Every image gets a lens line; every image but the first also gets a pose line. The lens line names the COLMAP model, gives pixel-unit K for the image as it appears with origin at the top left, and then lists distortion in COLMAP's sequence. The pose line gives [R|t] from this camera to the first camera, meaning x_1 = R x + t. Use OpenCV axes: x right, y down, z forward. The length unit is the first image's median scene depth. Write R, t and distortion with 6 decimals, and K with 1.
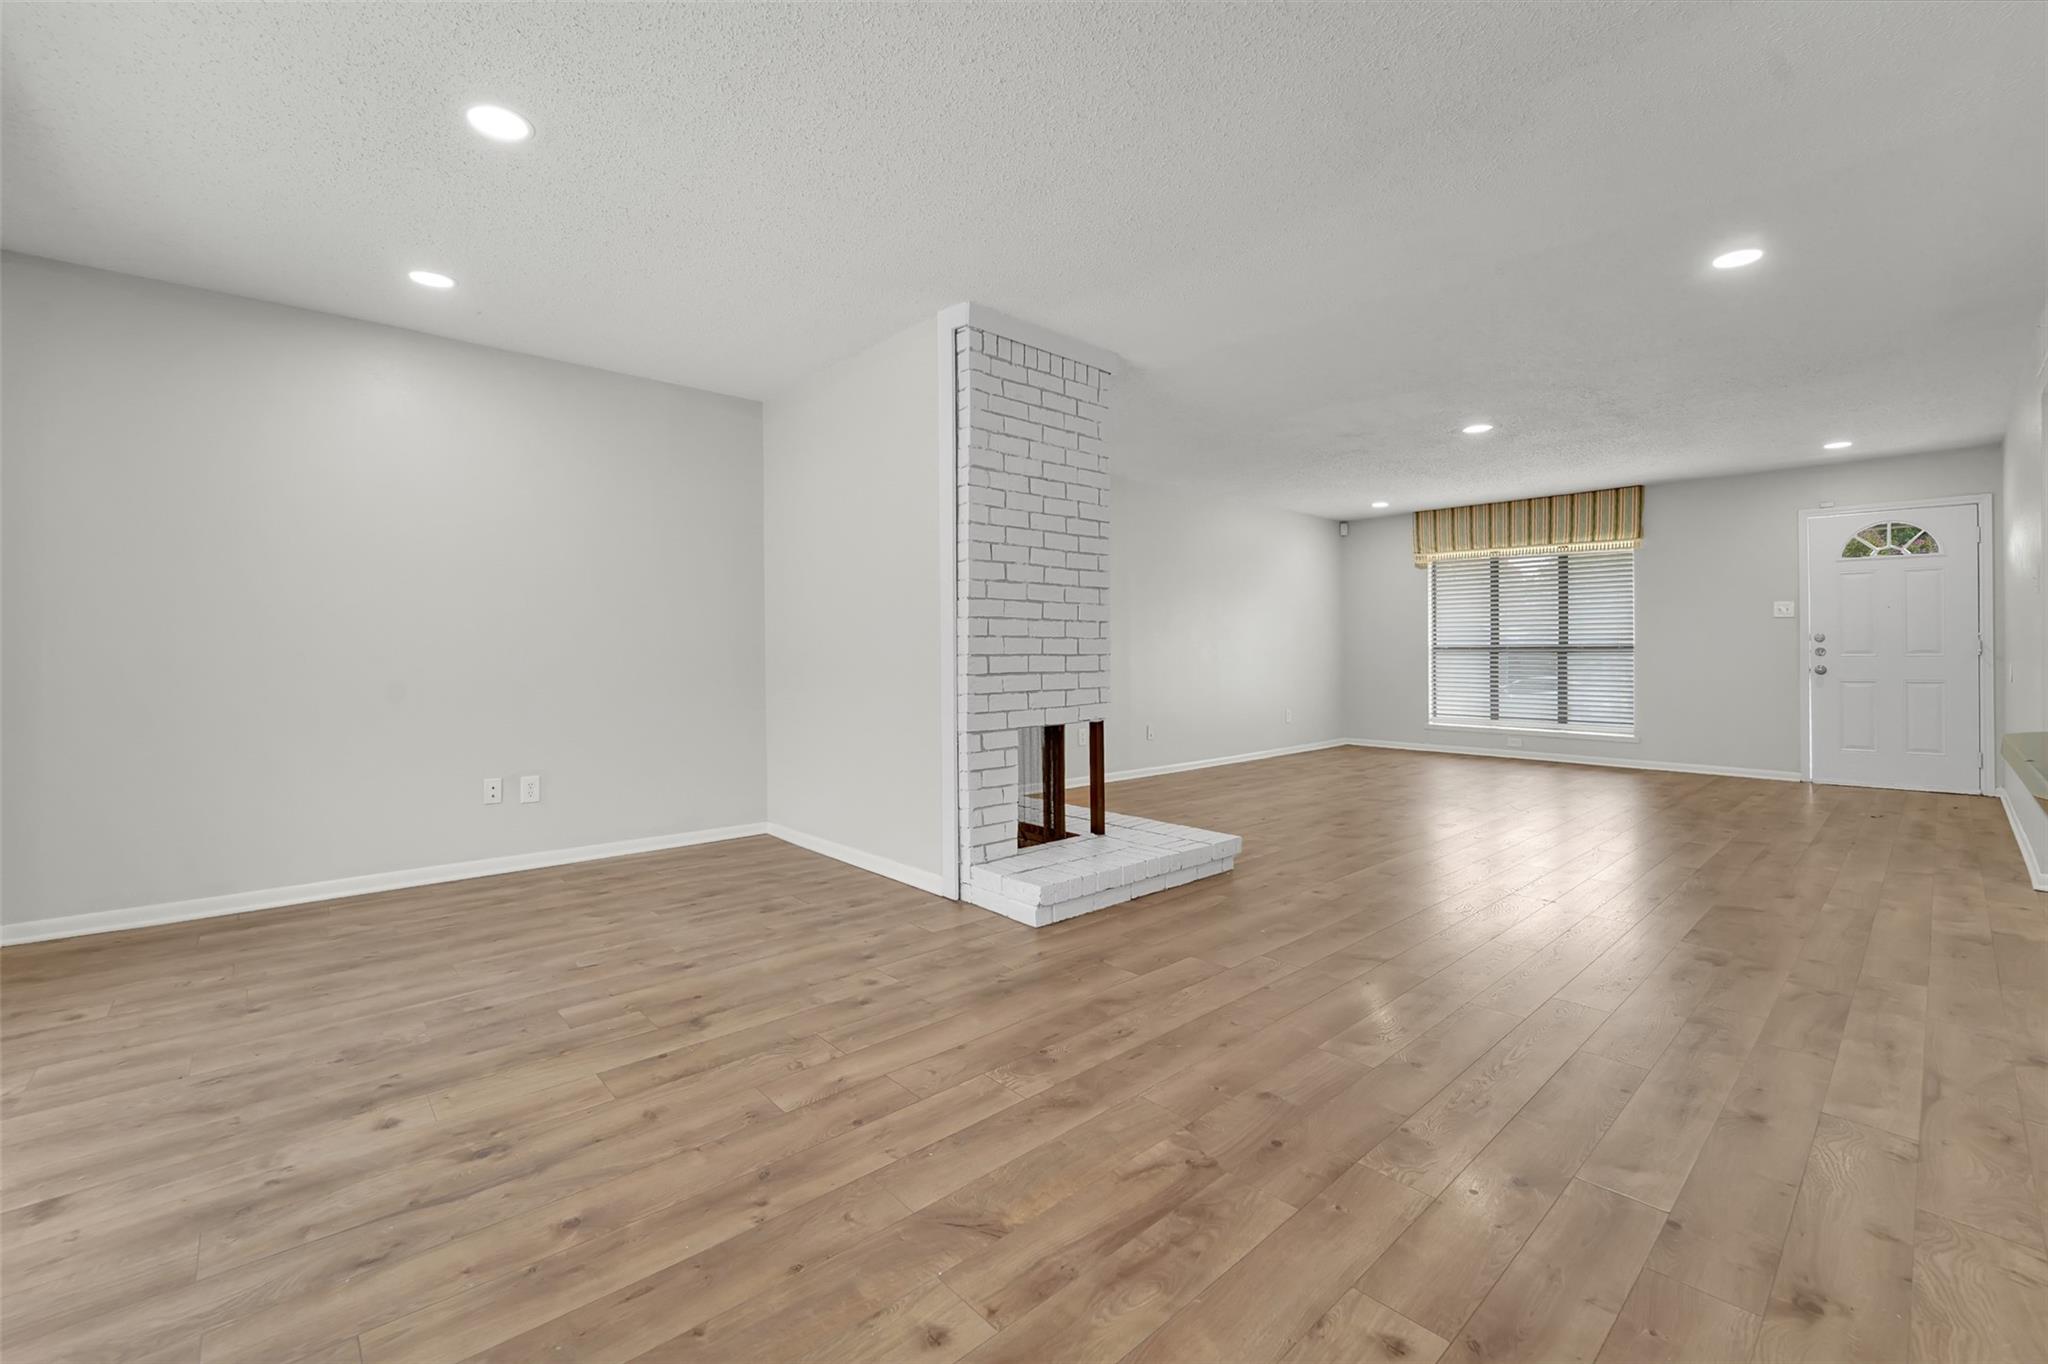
lens RADIAL K [[858.6, 0, 1027.8], [0, 858.6, 651.1], [0, 0, 1]] dist [-0.019893, 0.004435]
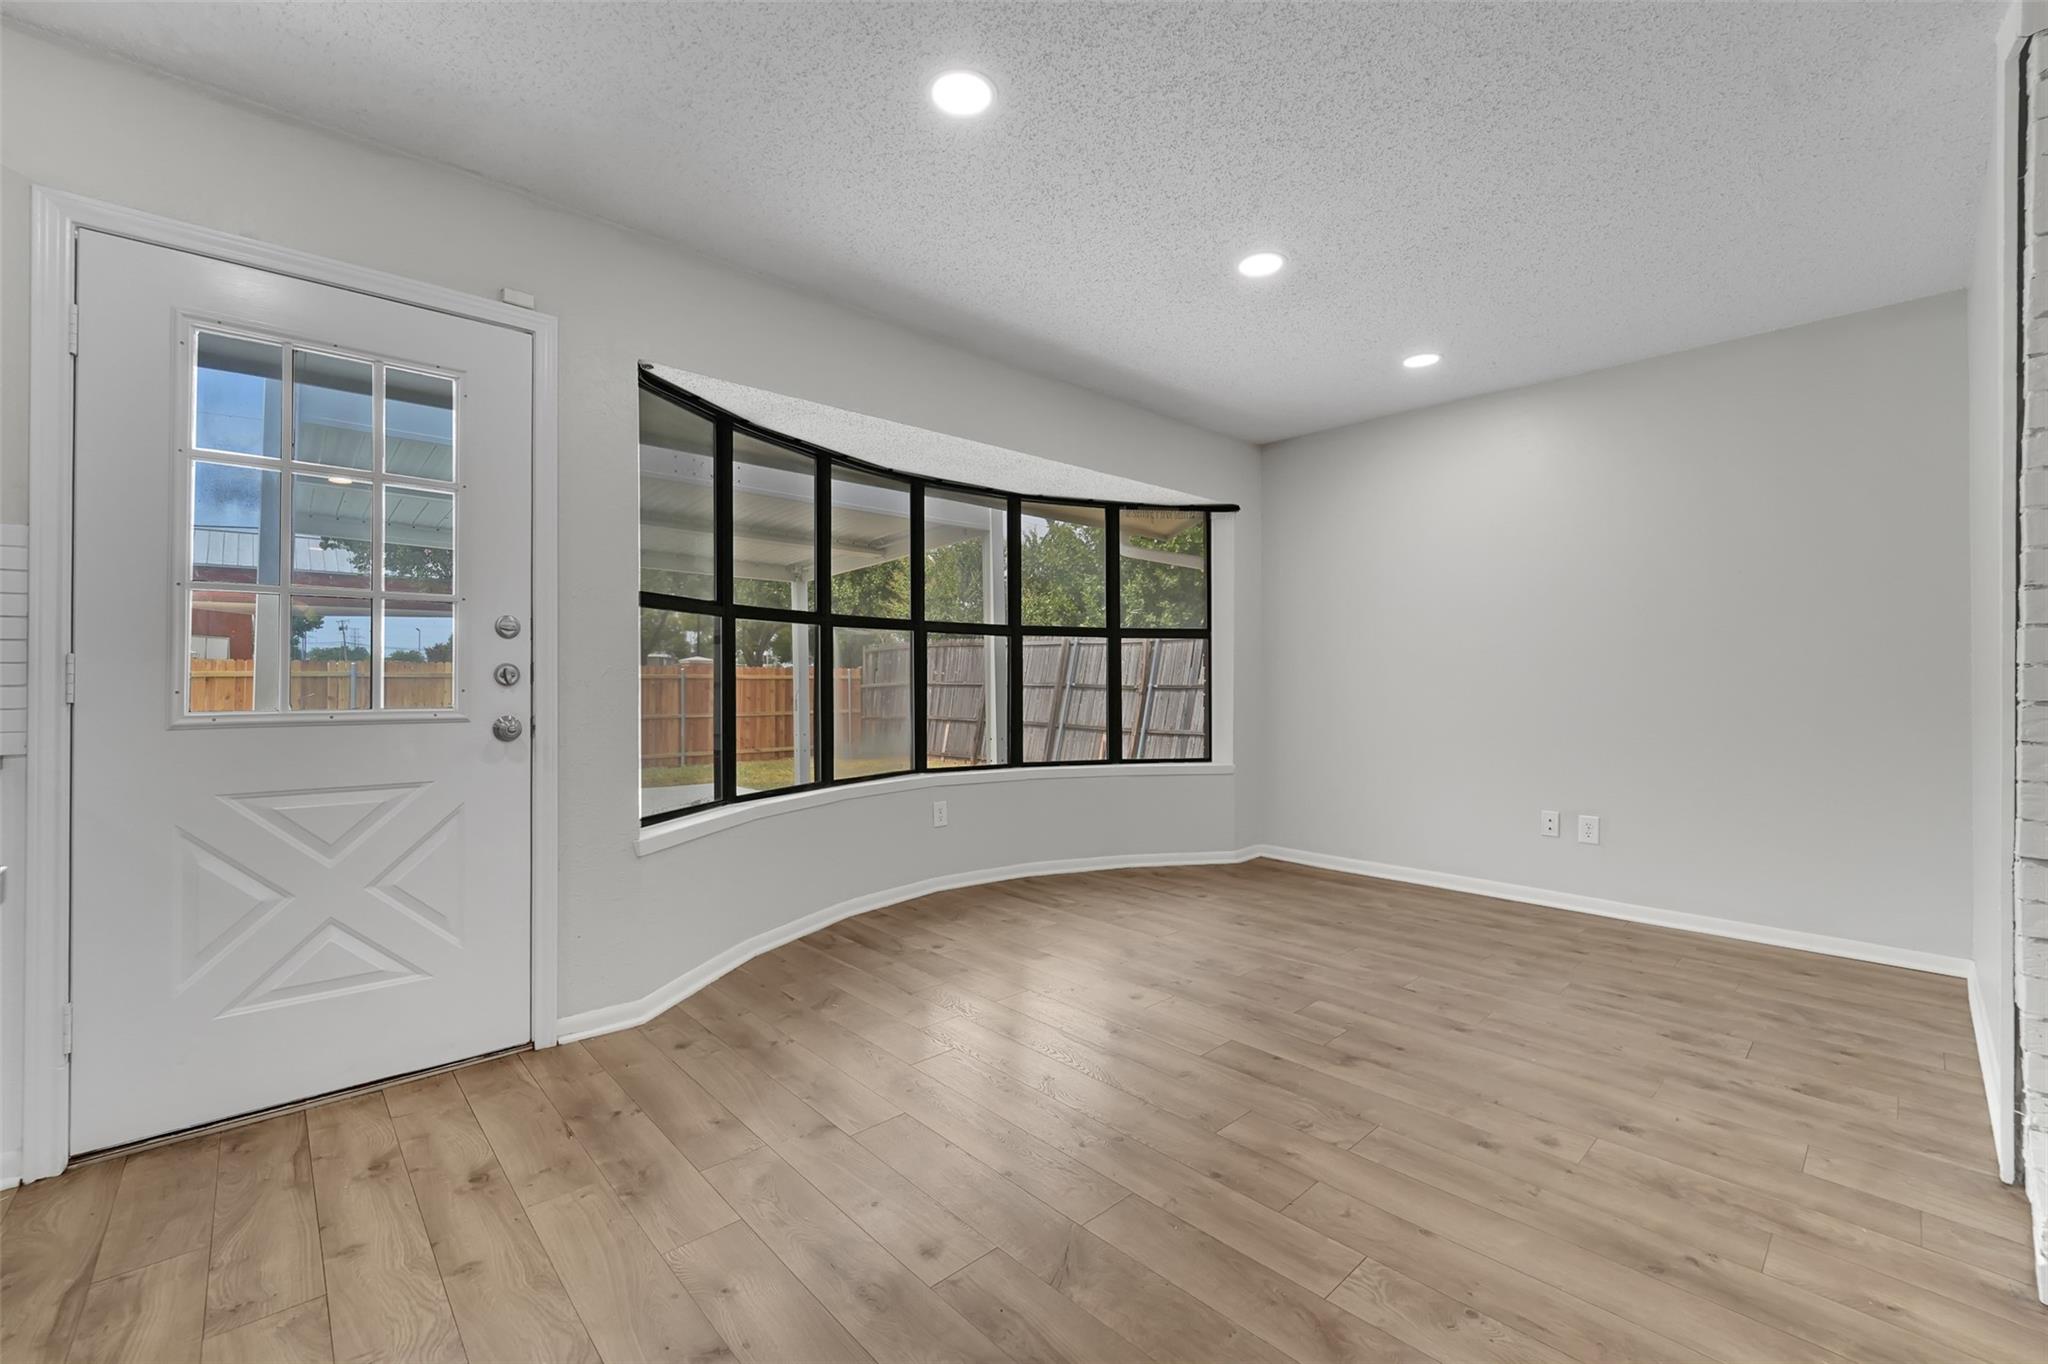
lens RADIAL K [[858.6, 0, 1015.8], [0, 858.6, 686.5], [0, 0, 1]] dist [-0.019893, 0.004435]
pose [[0.013276, 0.015554, -0.999791, 0.598132], [-0.002270, 0.999877, 0.015525, -0.017521], [0.999909, 0.002063, 0.013310, 0.590499]]
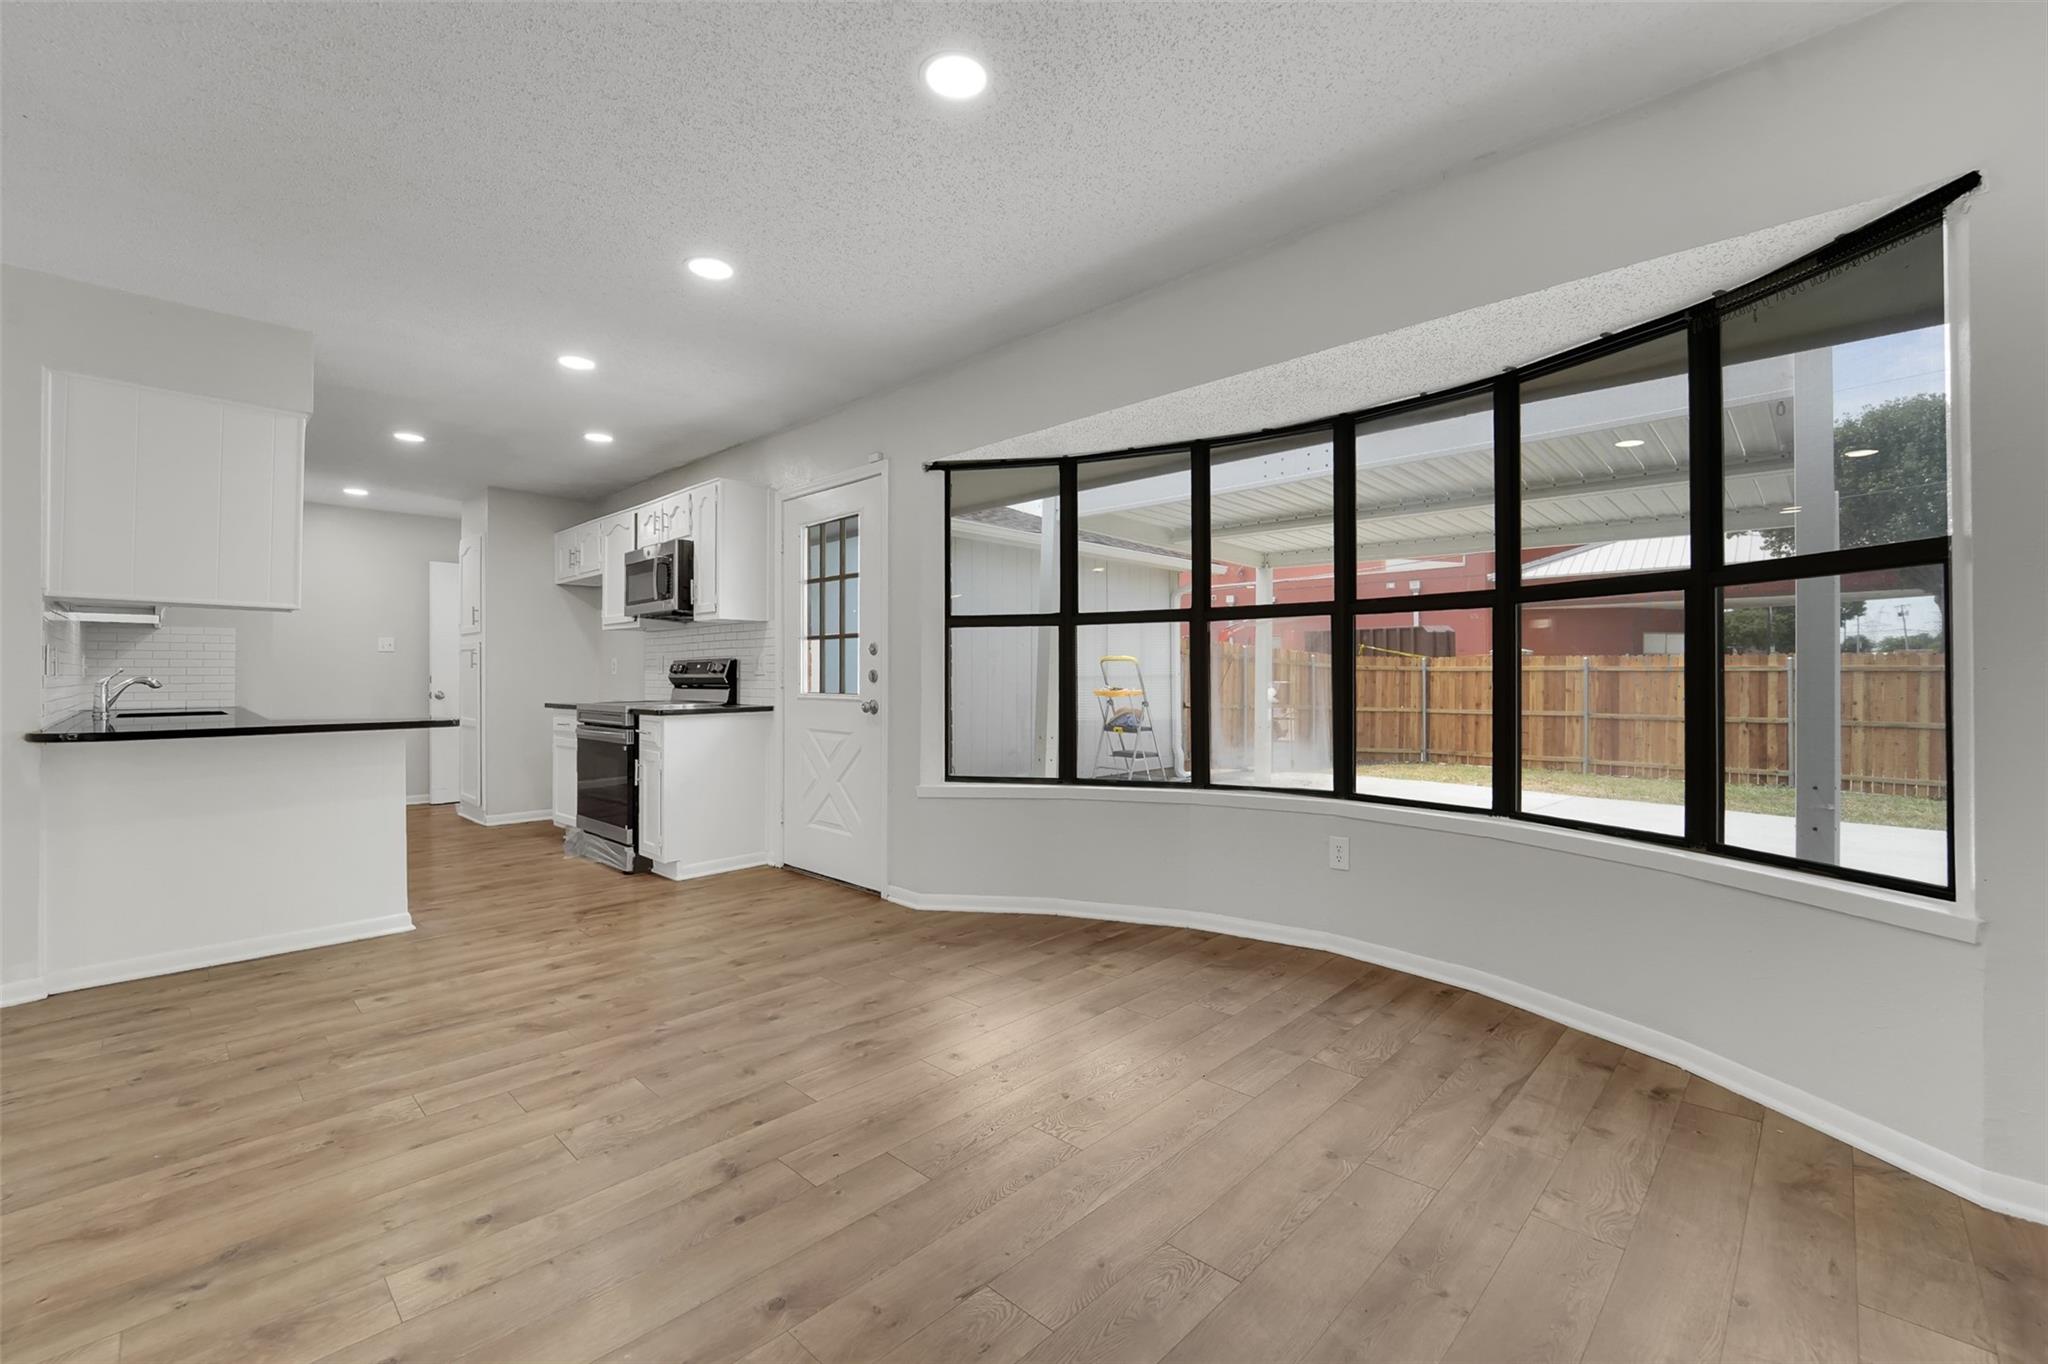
lens RADIAL K [[858.6, 0, 1033.1], [0, 858.6, 673.6], [0, 0, 1]] dist [-0.019893, 0.004435]
pose [[-0.997196, 0.013746, -0.073567, -0.608199], [0.013840, 0.999904, -0.000758, -0.013814], [0.073550, -0.001774, -0.997290, 1.783335]]
